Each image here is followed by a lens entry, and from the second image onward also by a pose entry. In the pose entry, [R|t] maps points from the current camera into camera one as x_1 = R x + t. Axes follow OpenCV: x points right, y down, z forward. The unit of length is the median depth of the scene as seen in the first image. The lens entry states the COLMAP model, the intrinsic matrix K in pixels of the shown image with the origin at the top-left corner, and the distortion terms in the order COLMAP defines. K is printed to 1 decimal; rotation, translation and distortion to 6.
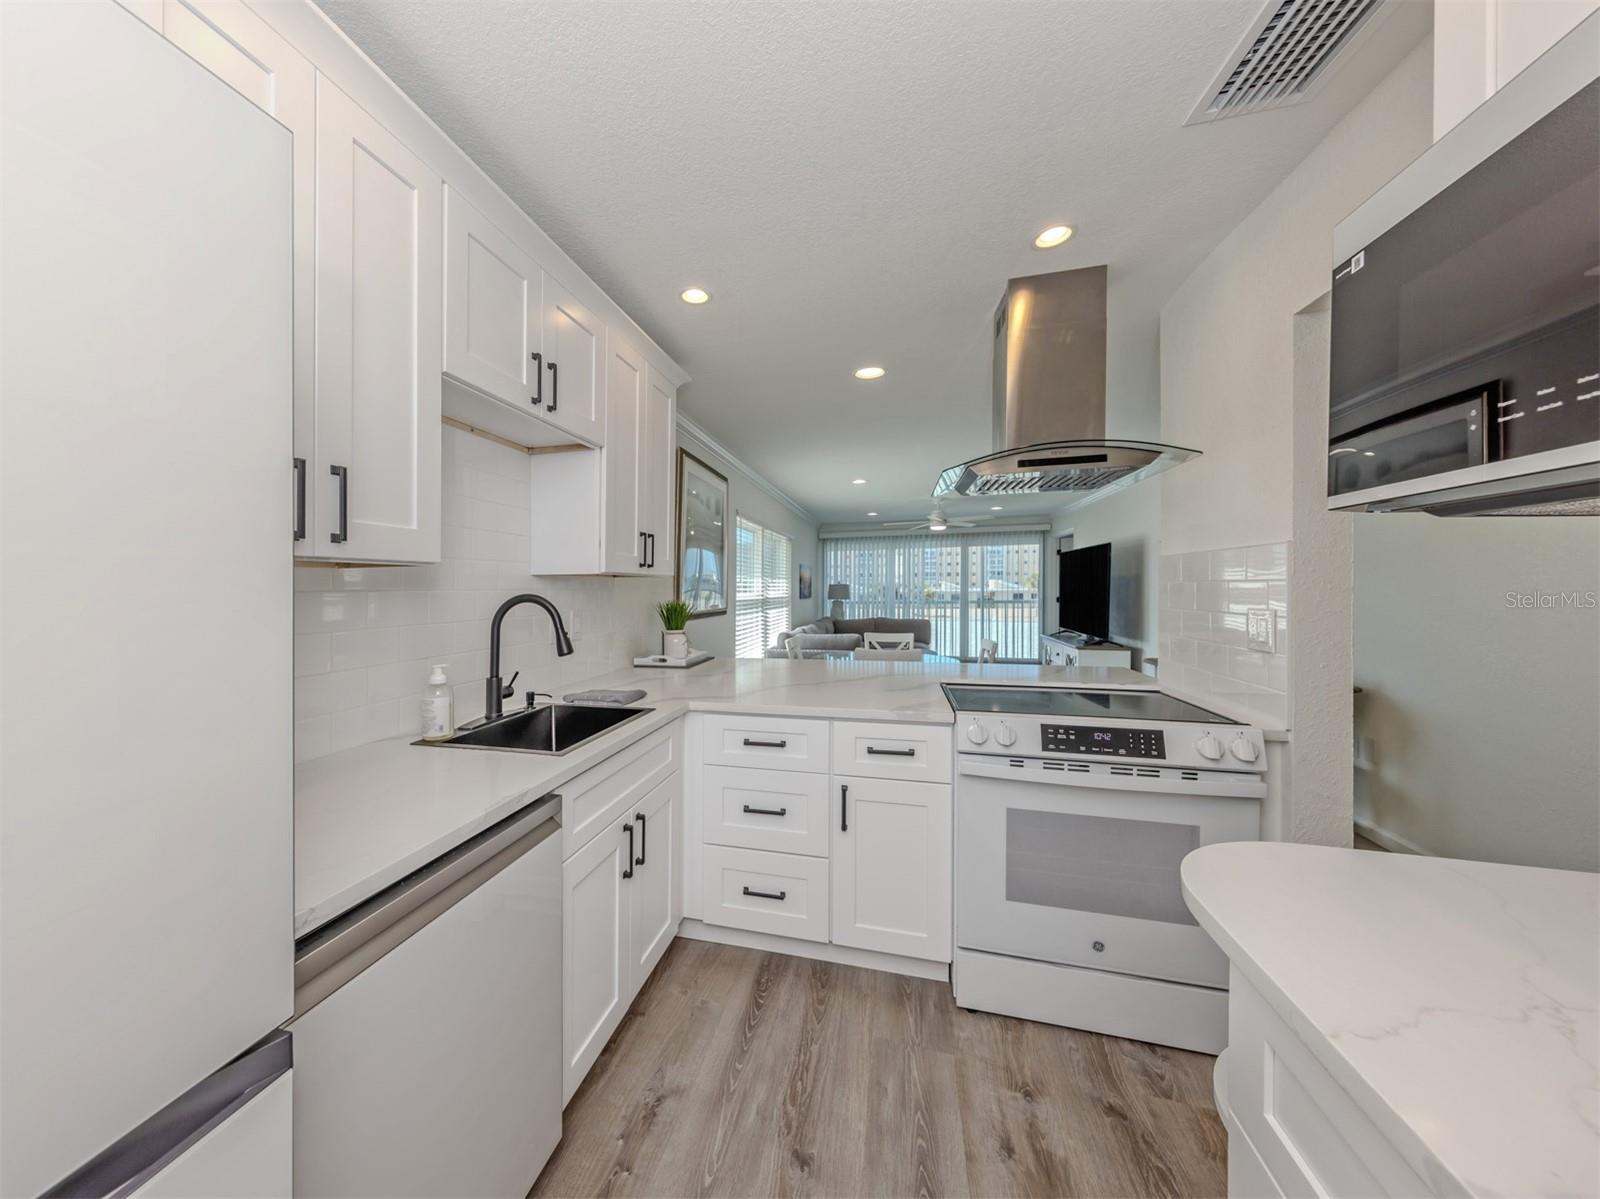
lens RADIAL K [[566.2, 0, 727.1], [0, 566.2, 558.9], [0, 0, 1]] dist [-0.000644, -0.000115]
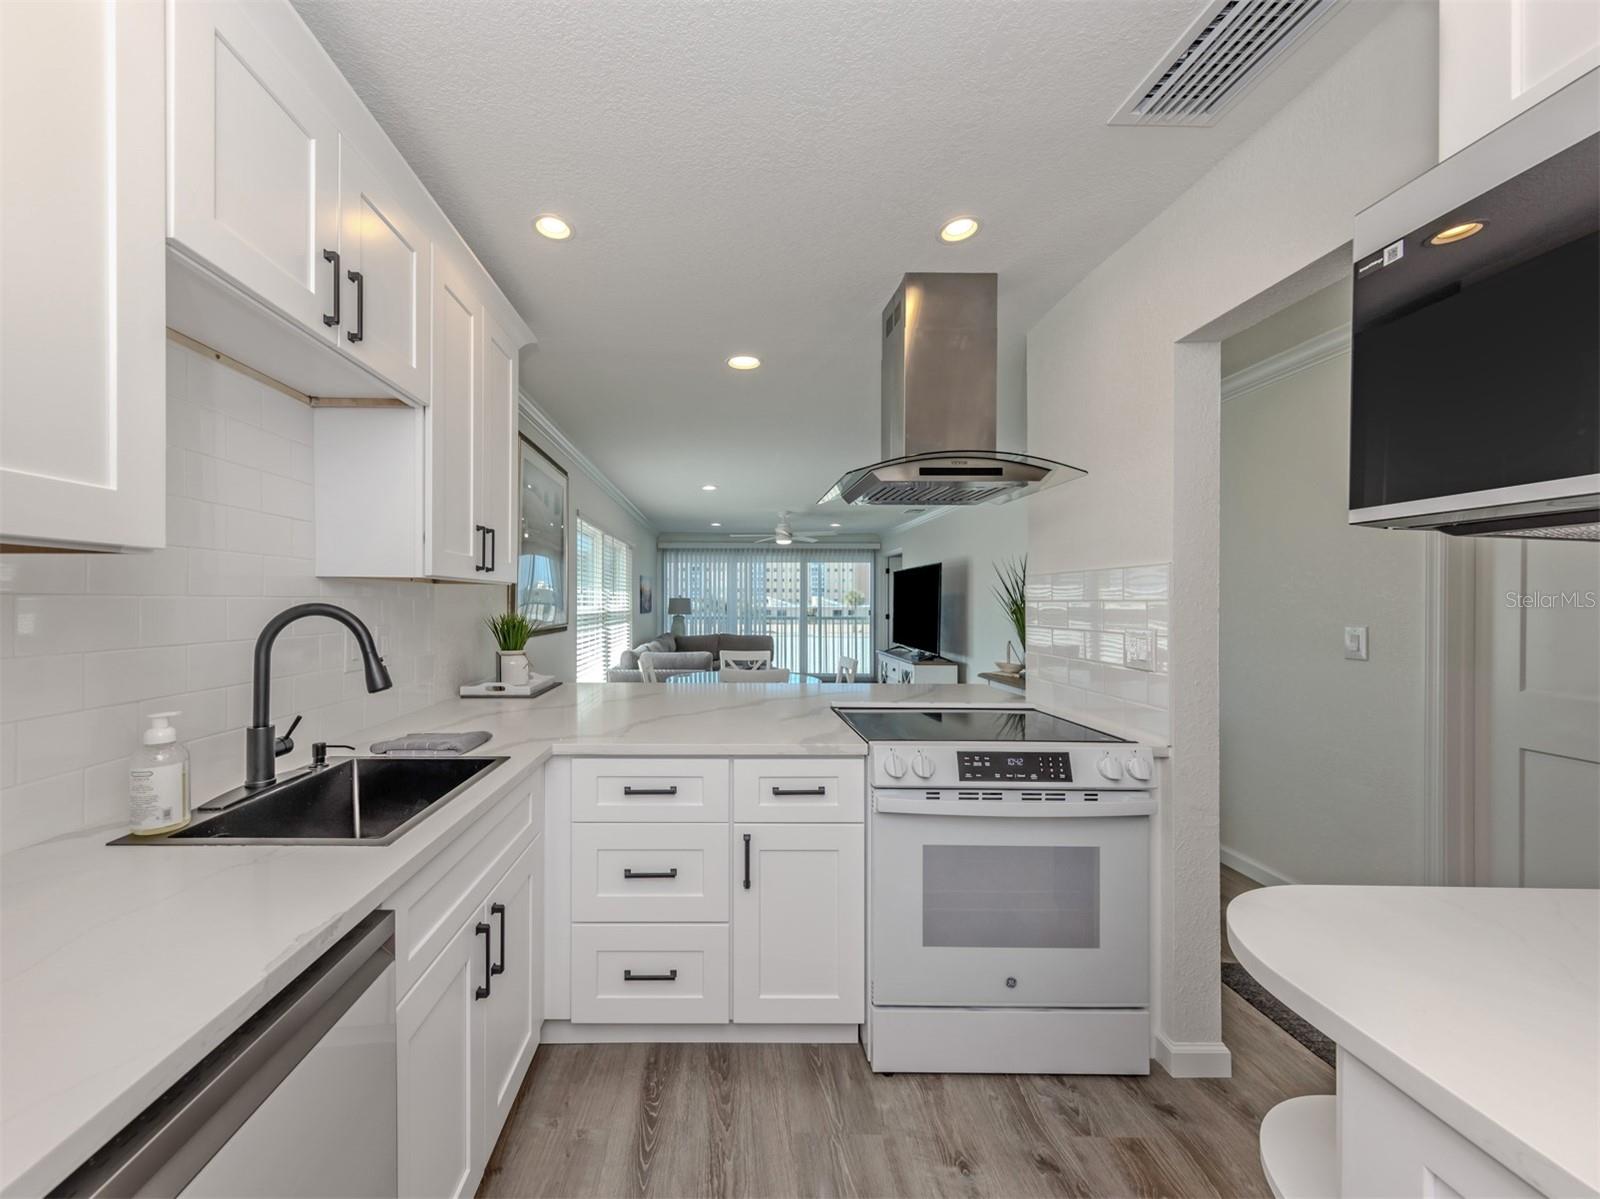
lens RADIAL K [[604.2, 0, 723.4], [0, 604.2, 595.9], [0, 0, 1]] dist [0.000369, -0.000345]
pose [[0.959351, 0.018019, 0.281639, -0.089709], [-0.029692, 0.998865, 0.037233, 0.011566], [-0.280648, -0.044082, 0.958798, 0.165352]]
